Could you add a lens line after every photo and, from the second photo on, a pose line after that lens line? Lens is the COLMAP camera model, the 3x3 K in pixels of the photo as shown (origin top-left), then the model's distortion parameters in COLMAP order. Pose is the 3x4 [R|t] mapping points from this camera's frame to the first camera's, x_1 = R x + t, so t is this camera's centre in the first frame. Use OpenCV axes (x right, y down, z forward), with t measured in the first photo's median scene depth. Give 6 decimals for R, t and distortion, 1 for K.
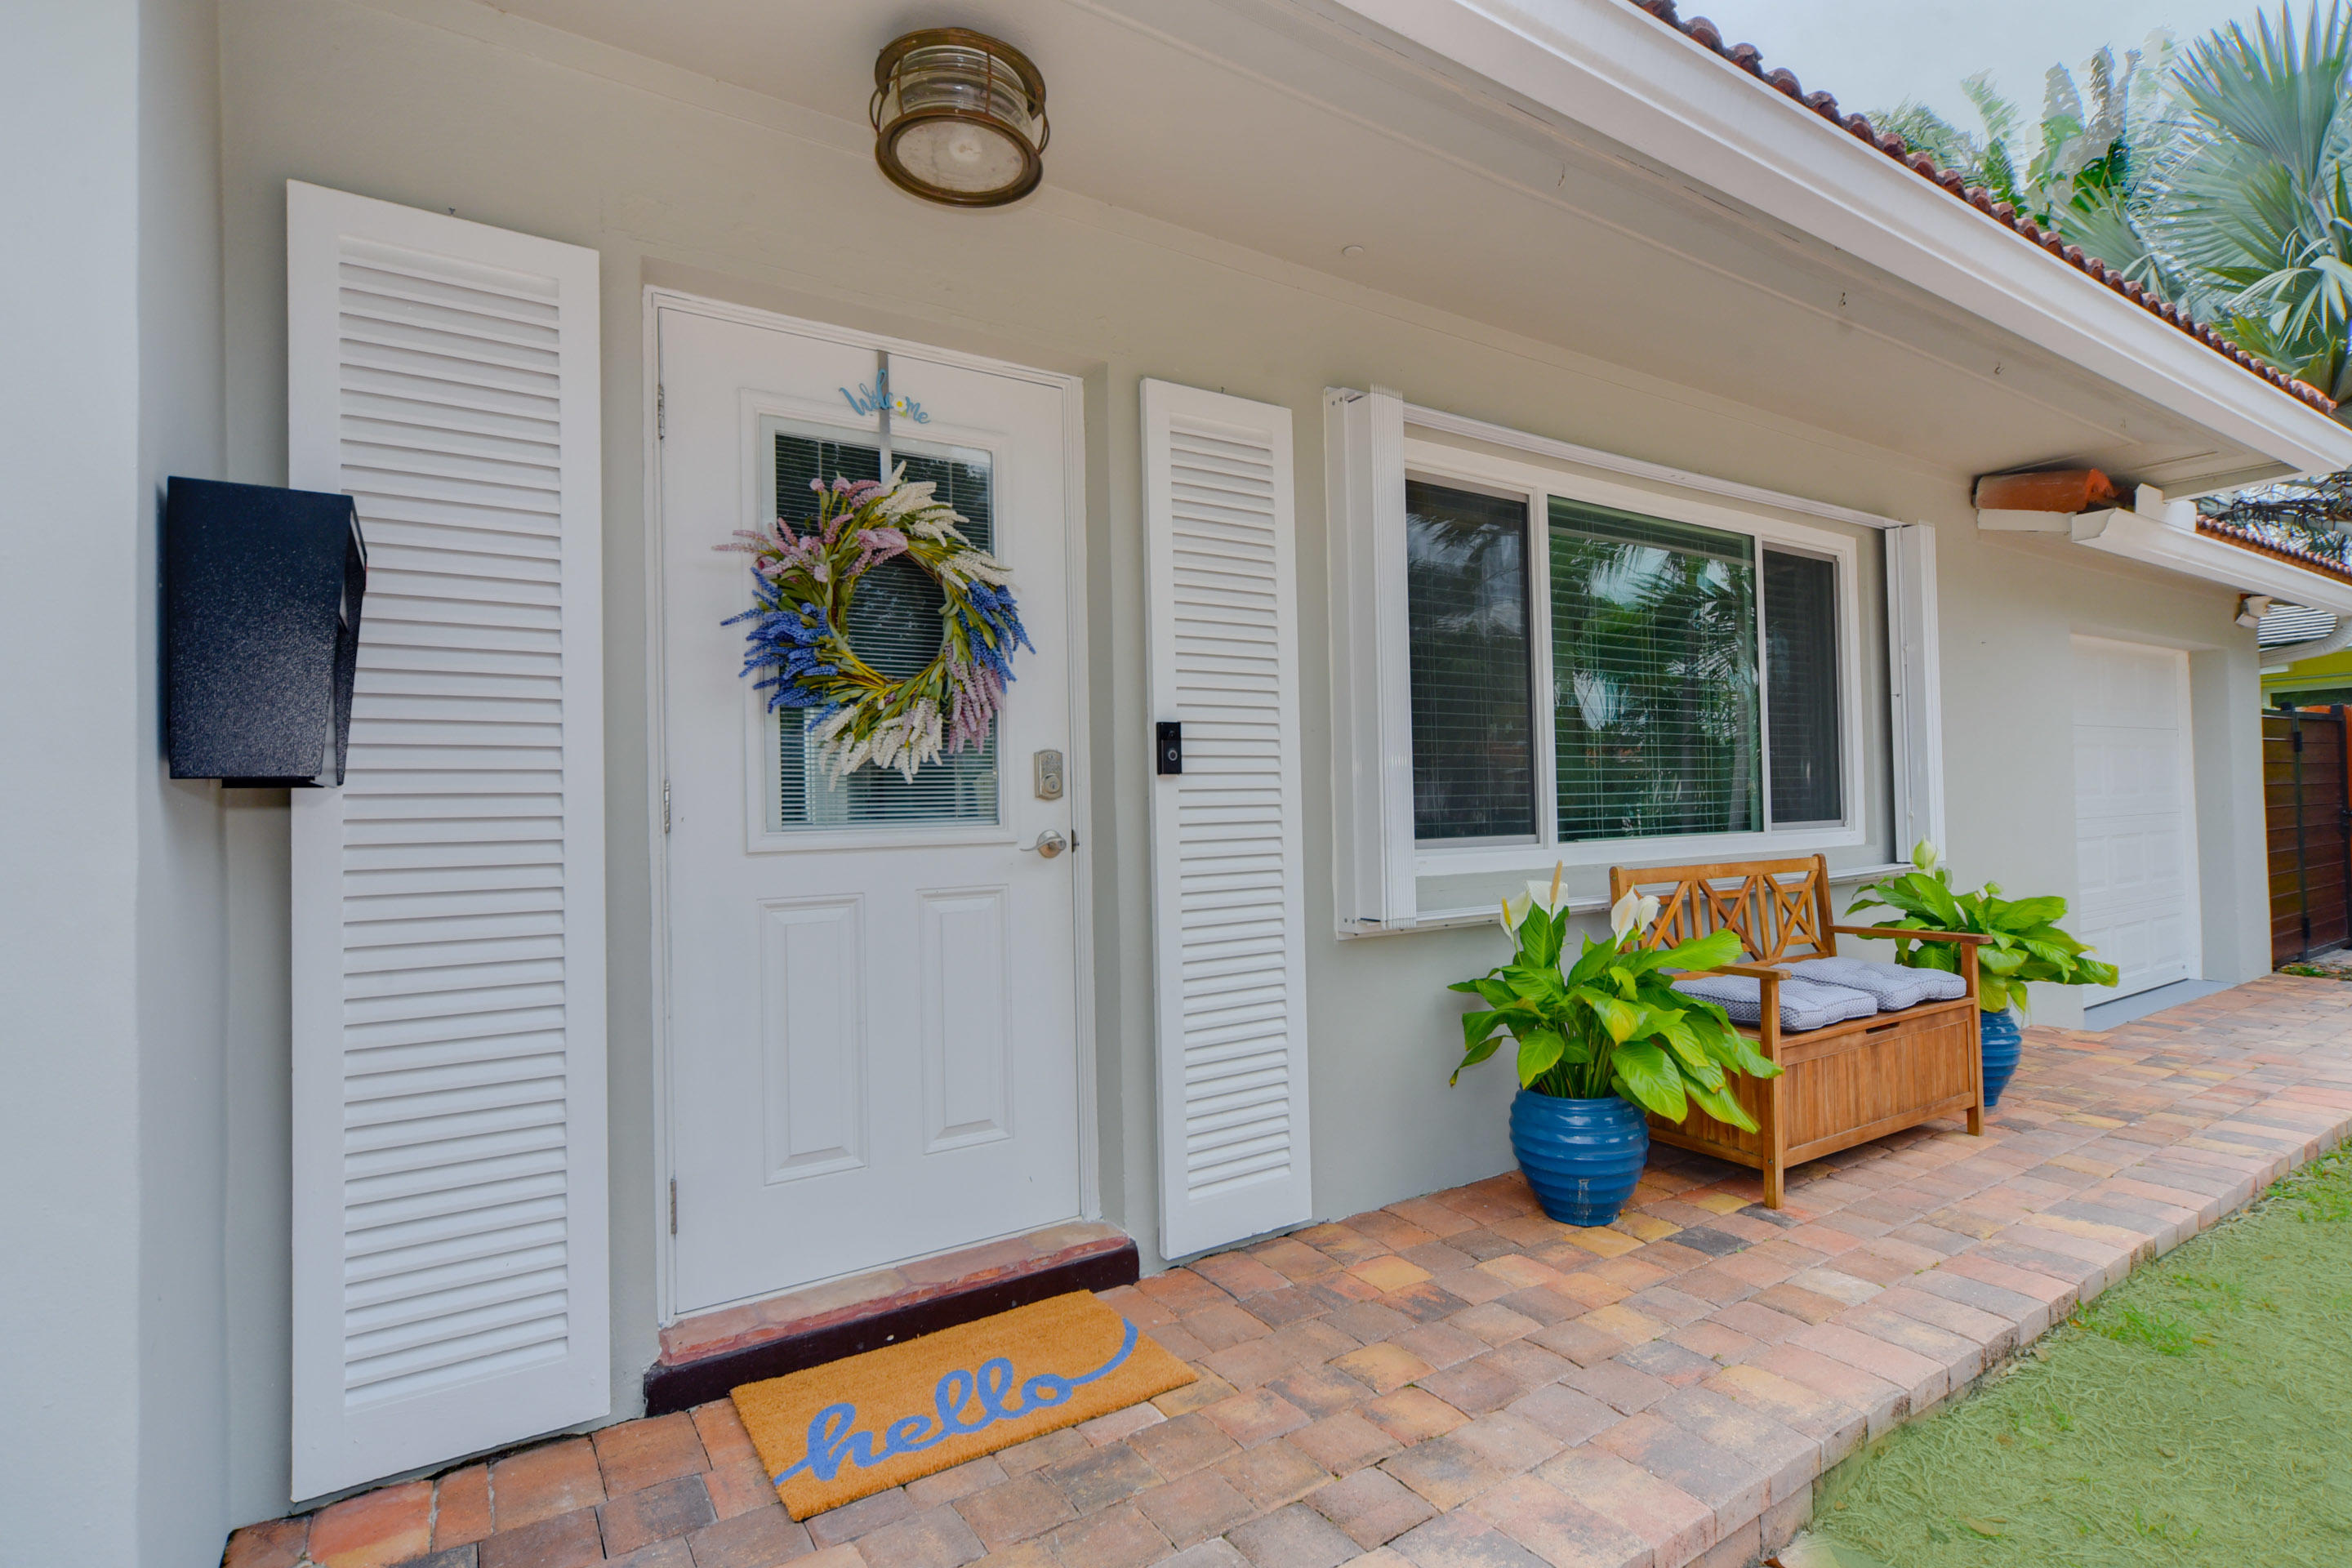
lens RADIAL K [[1133.8, 0, 1176.0], [0, 1133.8, 784.0], [0, 0, 1]] dist [0.000011, 0.000059]
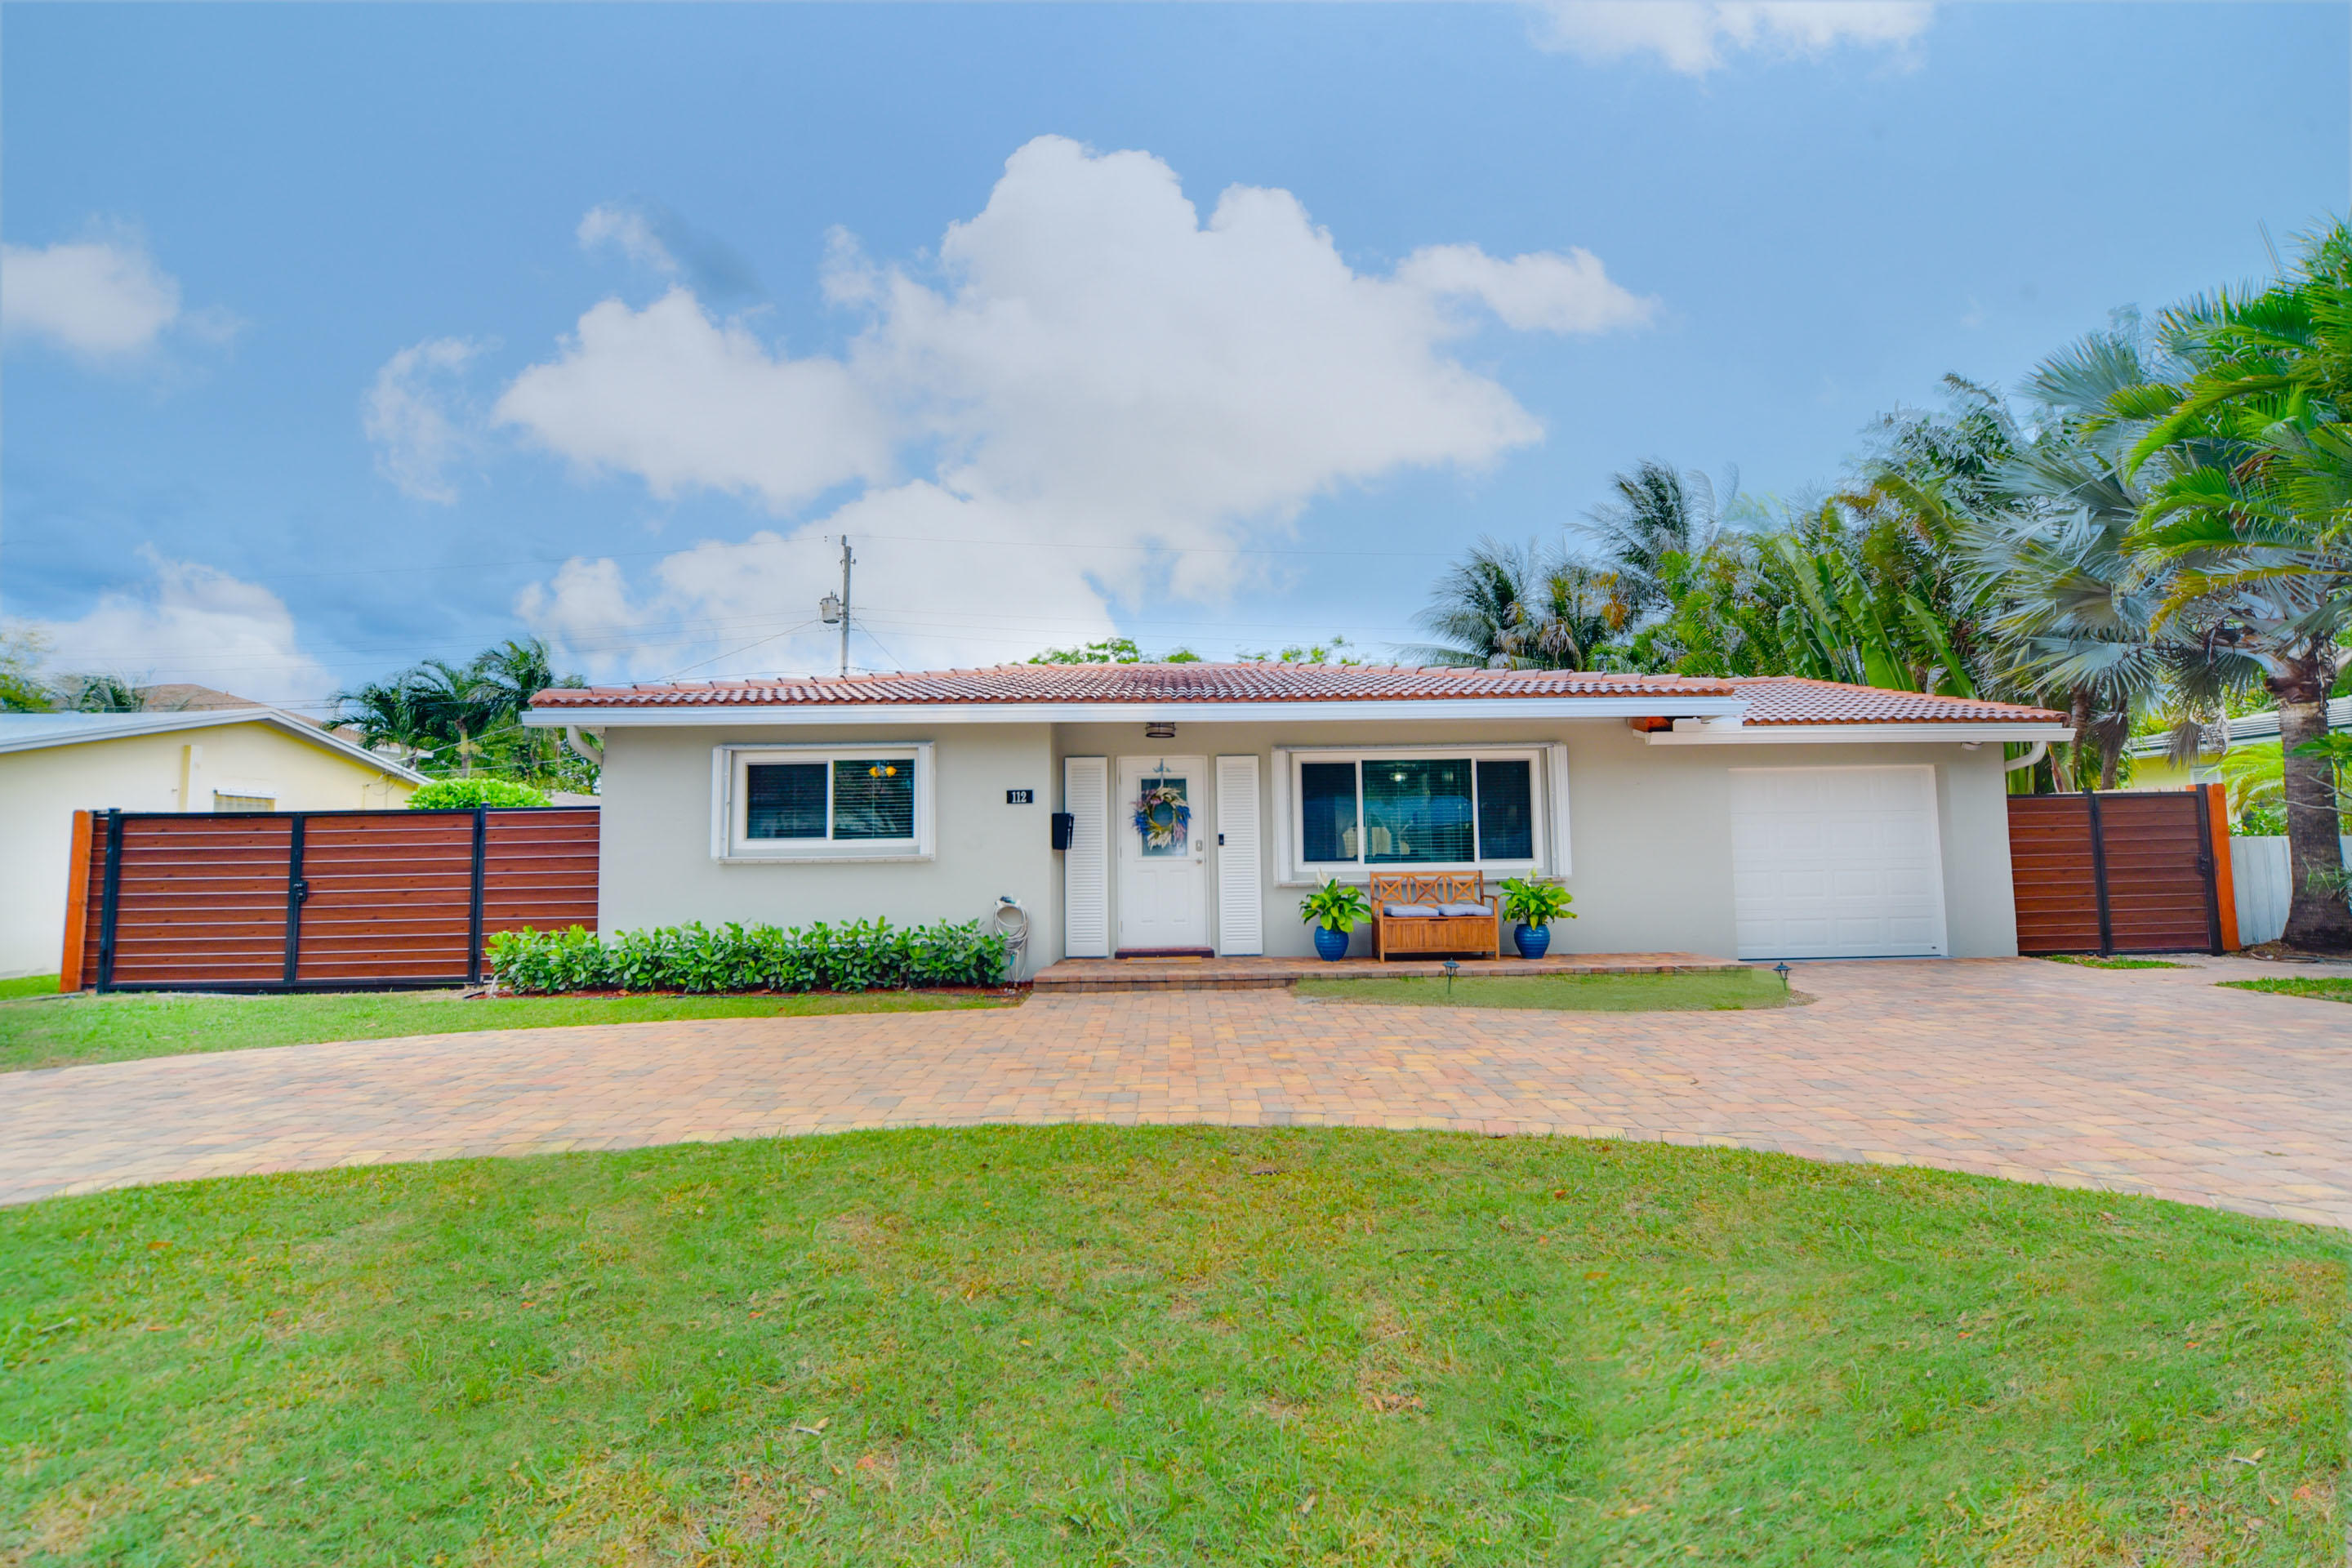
lens RADIAL K [[866.5, 0, 1176.0], [0, 866.5, 784.0], [0, 0, 1]] dist [-0.000075, -0.000017]
pose [[0.856972, -0.039102, -0.513878, 1.623136], [0.007515, 0.997960, -0.063406, -0.036277], [0.515308, 0.050475, 0.855517, -2.051220]]
